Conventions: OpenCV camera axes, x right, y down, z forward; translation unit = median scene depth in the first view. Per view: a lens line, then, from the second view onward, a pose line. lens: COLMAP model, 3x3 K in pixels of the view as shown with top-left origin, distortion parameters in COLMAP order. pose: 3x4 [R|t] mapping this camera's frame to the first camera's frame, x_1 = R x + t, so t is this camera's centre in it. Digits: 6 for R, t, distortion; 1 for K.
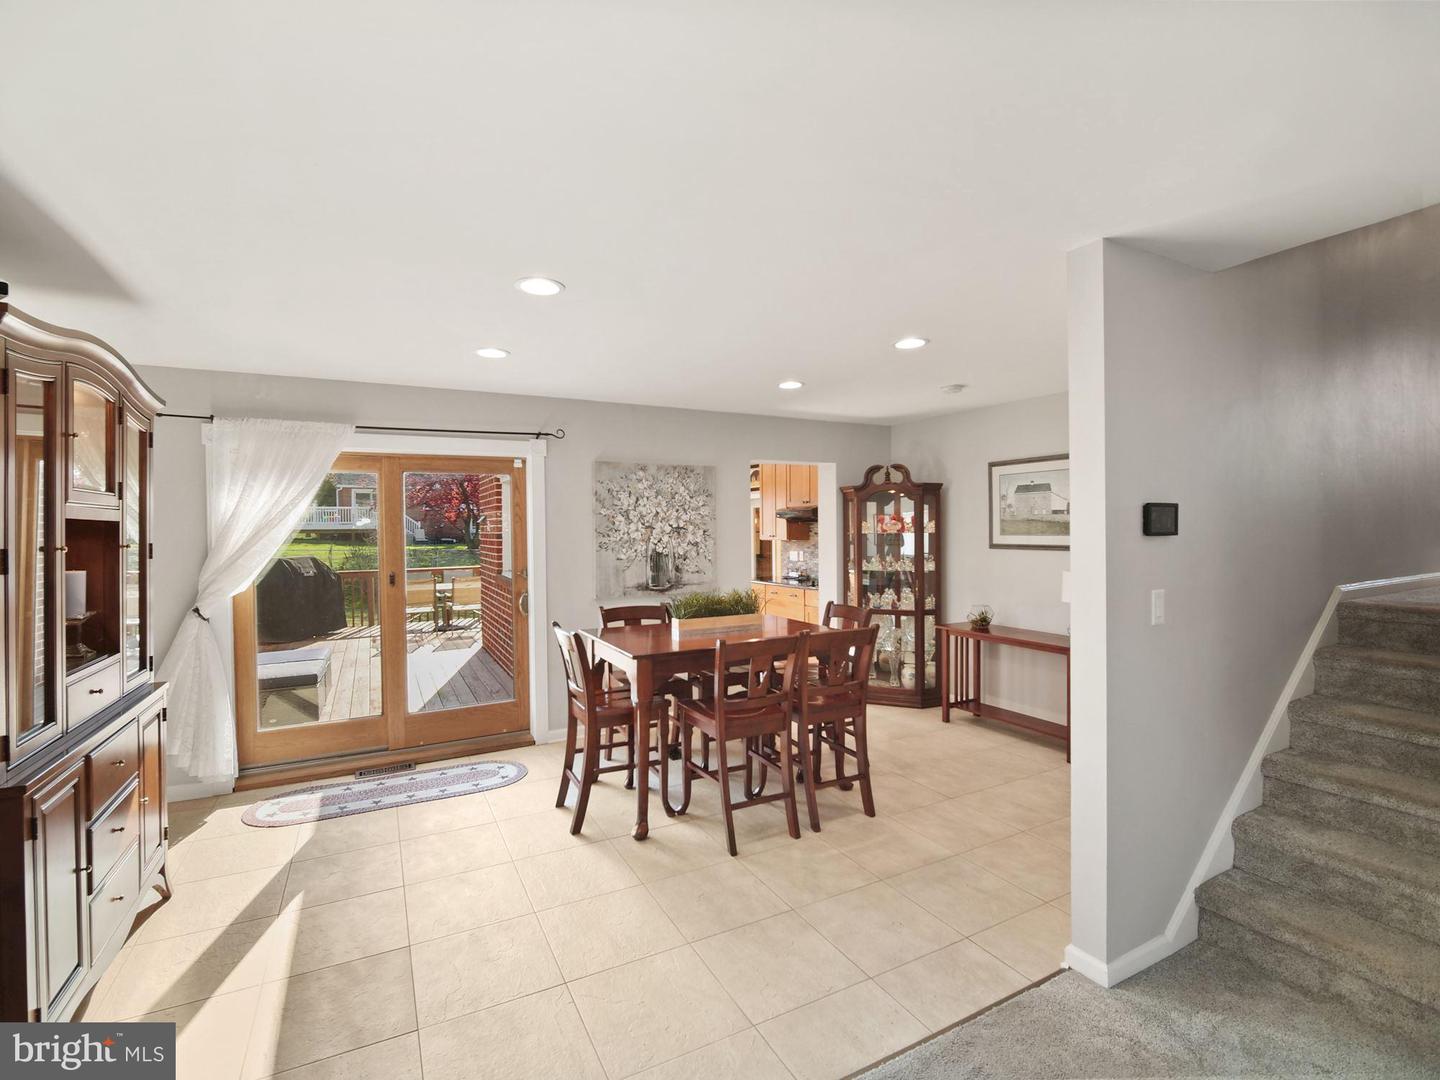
lens RADIAL K [[664.1, 0, 720.0], [0, 664.1, 540.0], [0, 0, 1]] dist [0.000171, -0.000360]
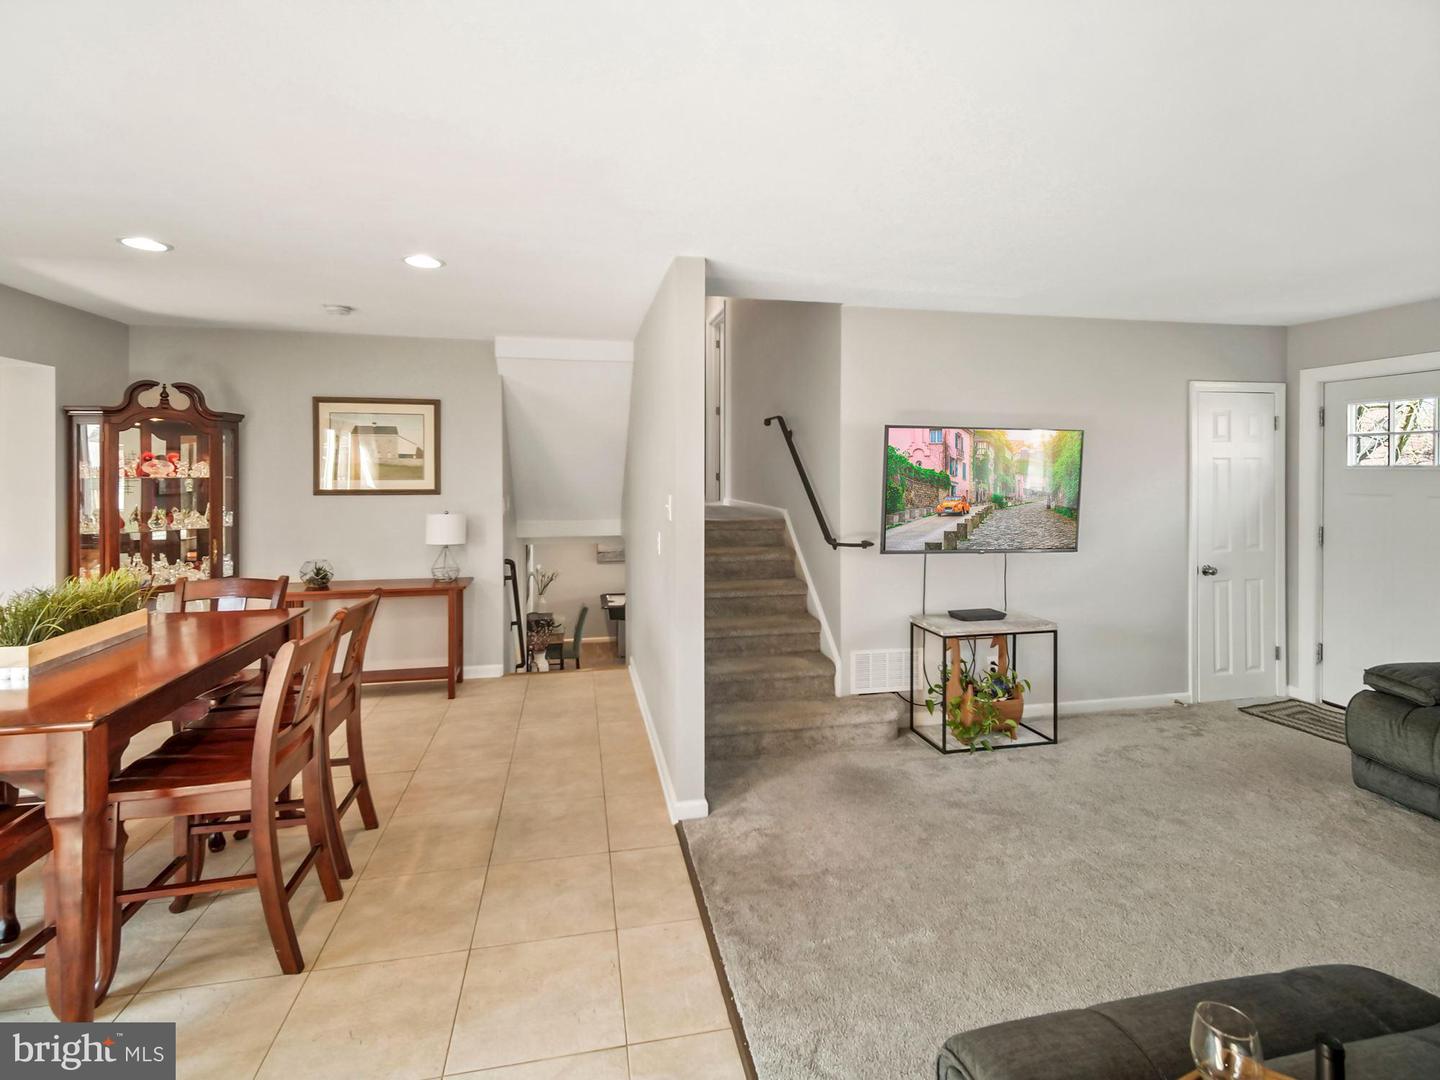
lens RADIAL K [[672.3, 0, 709.7], [0, 672.3, 482.8], [0, 0, 1]] dist [0.022082, -0.011569]
pose [[0.282744, -0.007723, 0.959164, -0.319023], [0.011823, 0.999920, 0.004566, -0.001594], [-0.959123, 0.010049, 0.282812, 0.267667]]
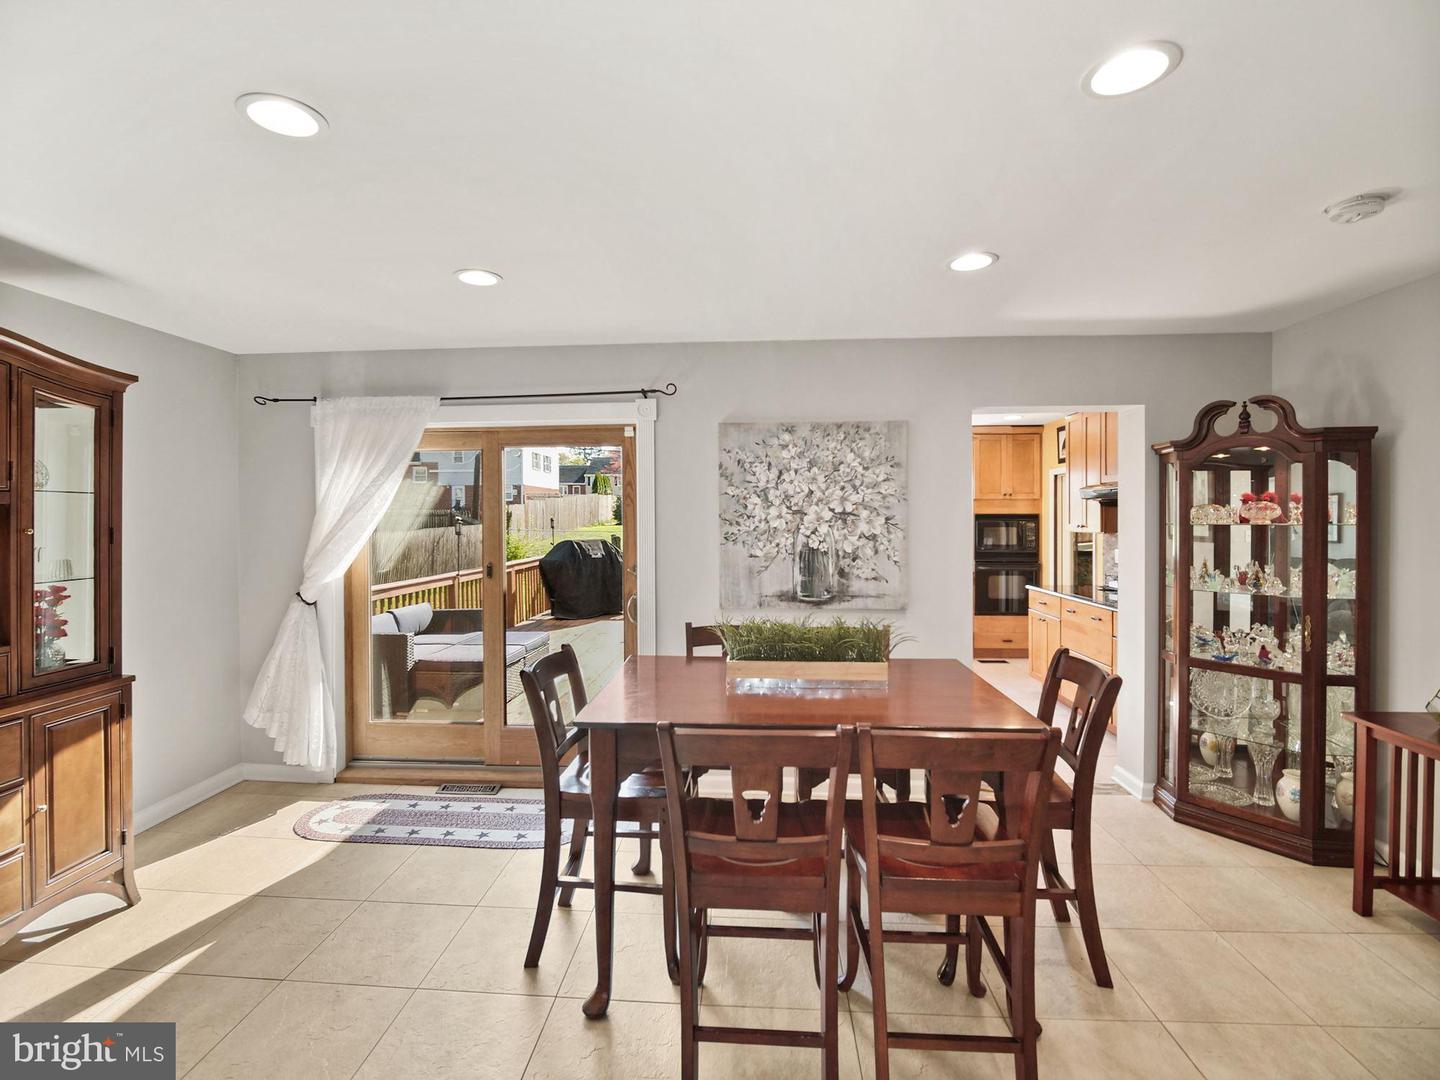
lens RADIAL K [[676.8, 0, 714.1], [0, 676.8, 524.7], [0, 0, 1]] dist [-0.009105, -0.001548]
pose [[0.850054, 0.012805, -0.526541, 0.197770], [-0.013248, 0.999908, 0.002929, -0.007083], [0.526530, 0.004486, 0.850145, 0.345455]]
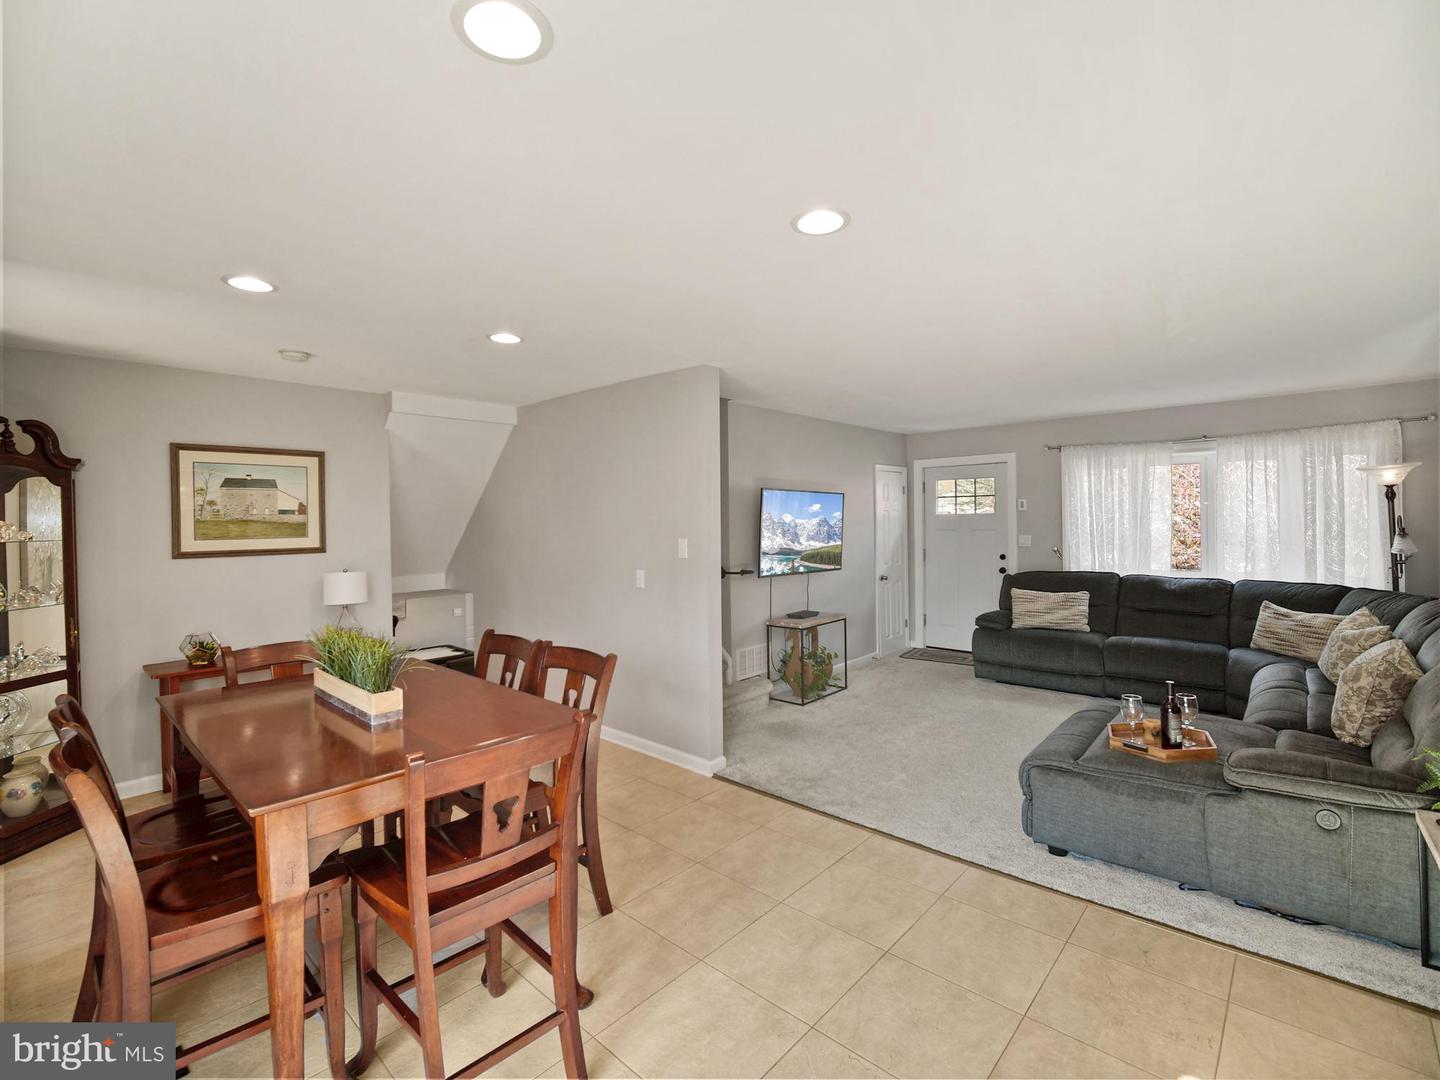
lens RADIAL K [[657.6, 0, 708.4], [0, 657.6, 529.6], [0, 0, 1]] dist [-0.001885, -0.000164]
pose [[-0.334554, 0.002096, 0.942374, -0.512248], [0.034616, 0.999350, 0.010066, -0.007226], [-0.941741, 0.035989, -0.334409, 0.728684]]
